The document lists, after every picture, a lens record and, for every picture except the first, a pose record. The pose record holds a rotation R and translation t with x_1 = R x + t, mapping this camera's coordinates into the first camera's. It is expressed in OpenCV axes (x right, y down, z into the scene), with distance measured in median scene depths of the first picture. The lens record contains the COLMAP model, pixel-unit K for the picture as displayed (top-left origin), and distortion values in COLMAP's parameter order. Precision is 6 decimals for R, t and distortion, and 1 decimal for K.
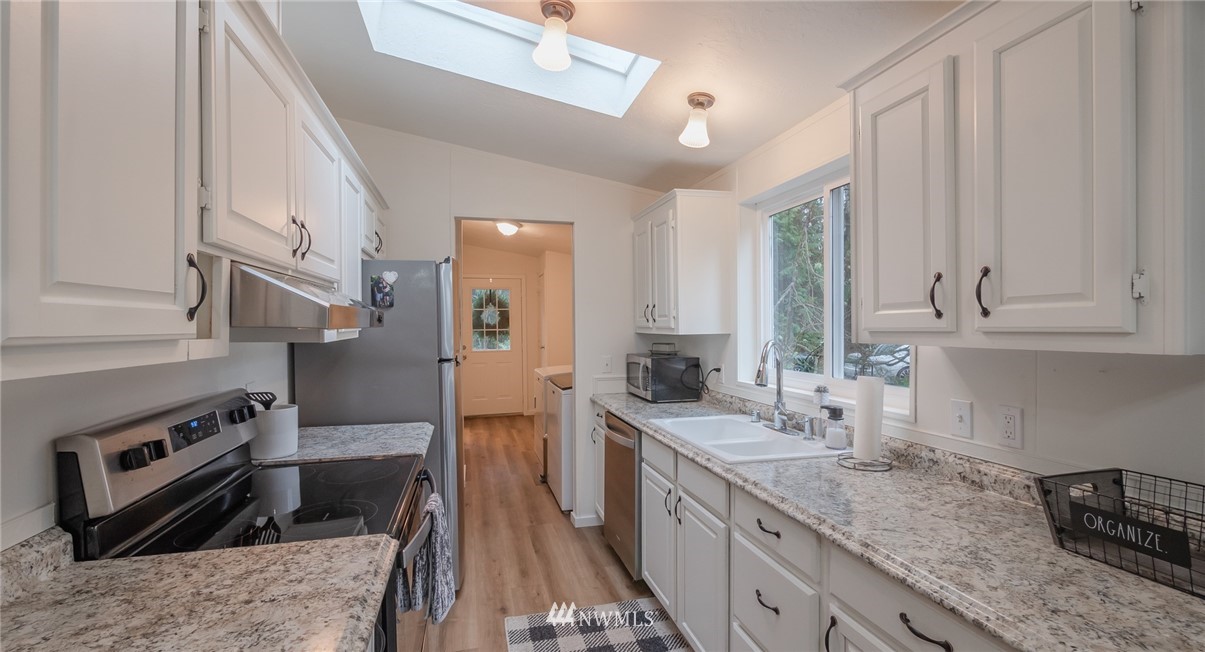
lens RADIAL K [[519.6, 0, 597.9], [0, 519.6, 331.8], [0, 0, 1]] dist [0.003267, 0.000088]
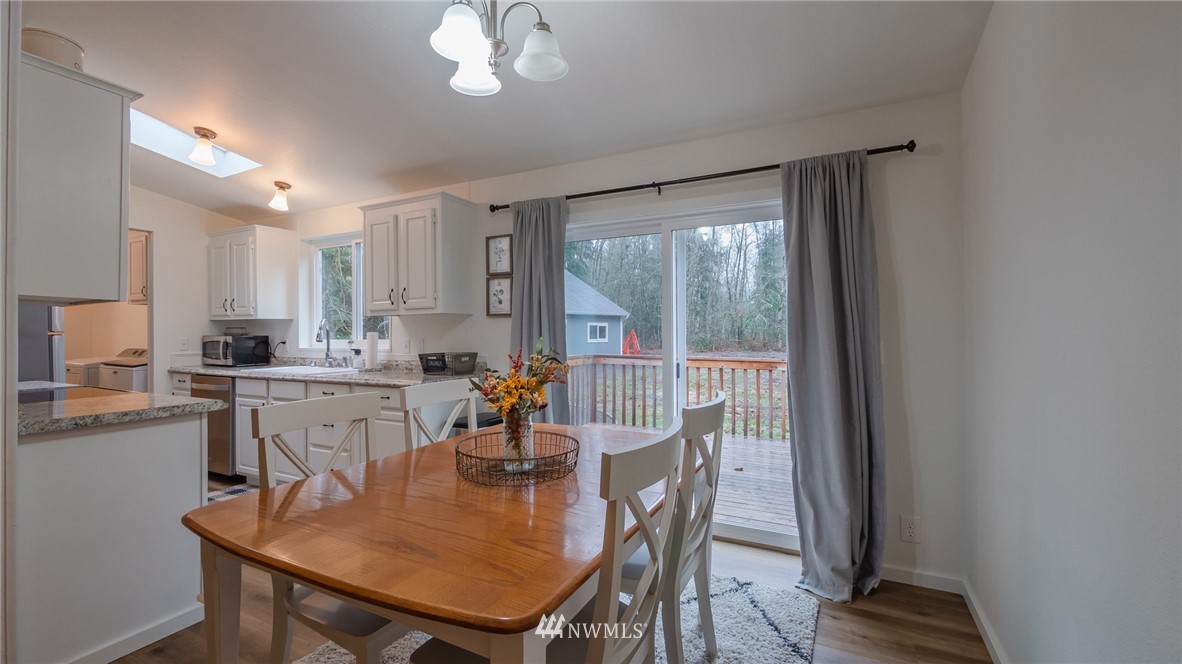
lens RADIAL K [[499.7, 0, 578.6], [0, 499.7, 324.2], [0, 0, 1]] dist [-0.000887, -0.000168]
pose [[0.673449, 0.009748, 0.739169, -0.333253], [0.013850, 0.999571, -0.025801, 0.081903], [-0.739104, 0.027613, 0.673025, -0.782623]]
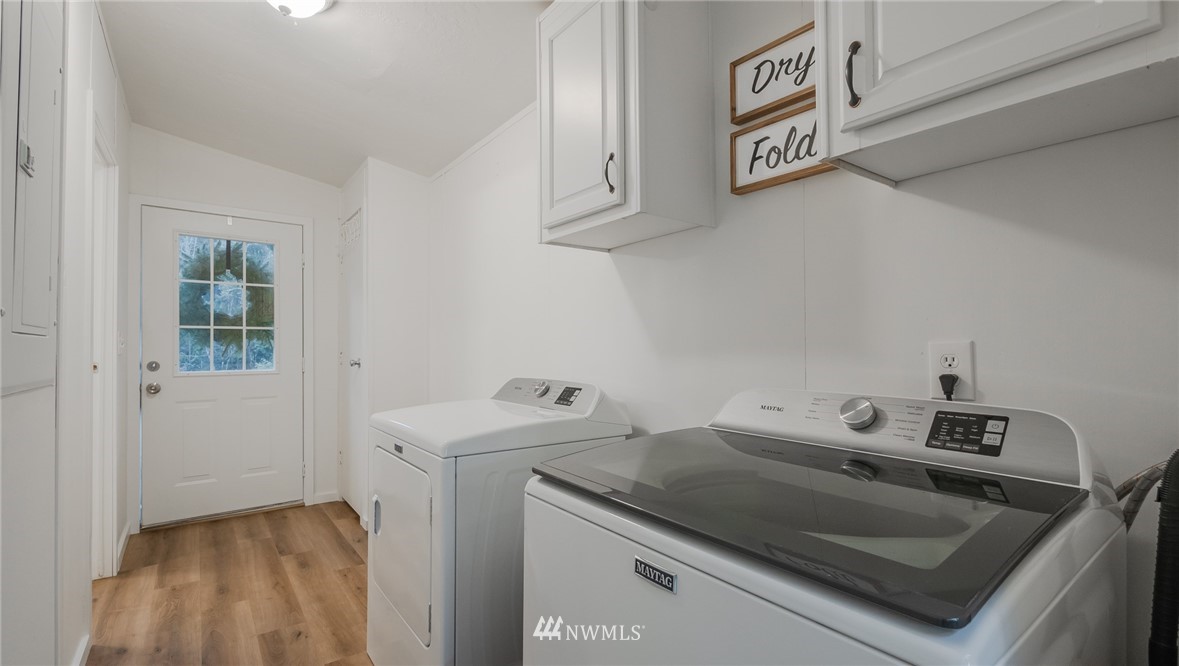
lens RADIAL K [[528.1, 0, 584.6], [0, 528.1, 335.6], [0, 0, 1]] dist [-0.001069, 0.000091]
pose [[0.926310, 0.007415, 0.376690, -0.261496], [0.008772, 0.999111, -0.041237, 0.074896], [-0.376661, 0.041503, 0.925421, 1.313778]]
